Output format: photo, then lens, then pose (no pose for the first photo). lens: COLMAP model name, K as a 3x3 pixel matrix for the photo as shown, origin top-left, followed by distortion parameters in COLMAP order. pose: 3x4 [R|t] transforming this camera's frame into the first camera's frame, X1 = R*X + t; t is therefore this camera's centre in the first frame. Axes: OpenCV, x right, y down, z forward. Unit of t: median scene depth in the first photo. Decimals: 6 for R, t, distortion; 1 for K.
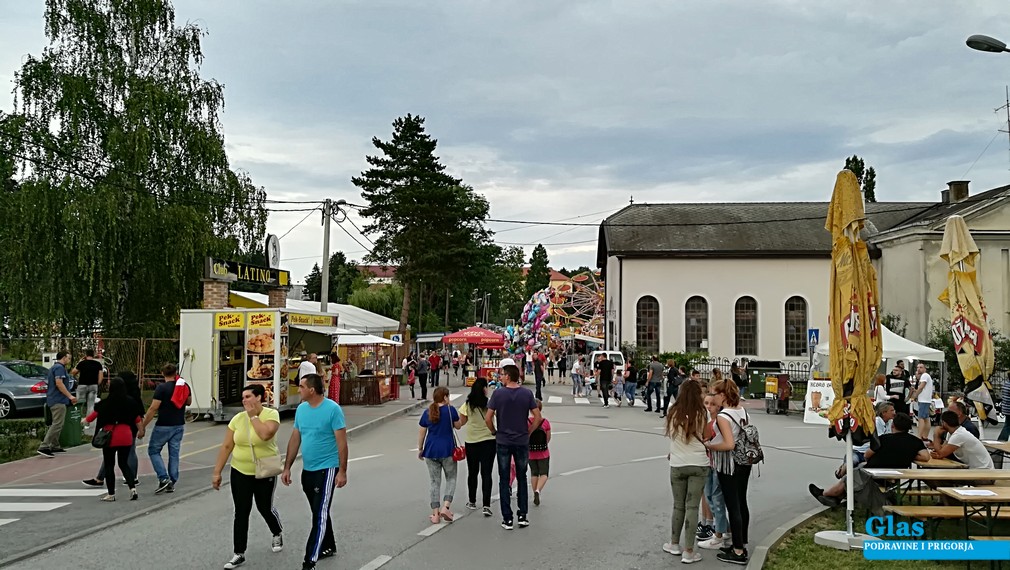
lens RADIAL K [[783.0, 0, 505.0], [0, 783.0, 285.0], [0, 0, 1]] dist [0.088659, -0.126817]
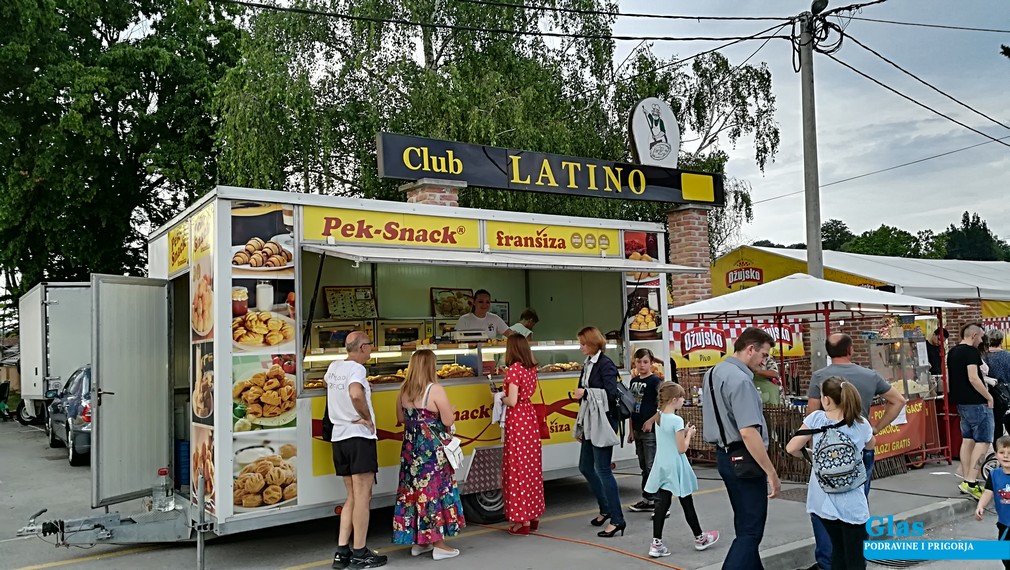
lens RADIAL K [[783.0, 0, 505.0], [0, 783.0, 285.0], [0, 0, 1]] dist [0.088659, -0.126817]
pose [[0.640575, -0.069576, -0.764737, 0.011996], [0.075359, 0.996775, -0.027563, 0.058493], [0.764189, -0.039973, 0.643753, 0.620462]]
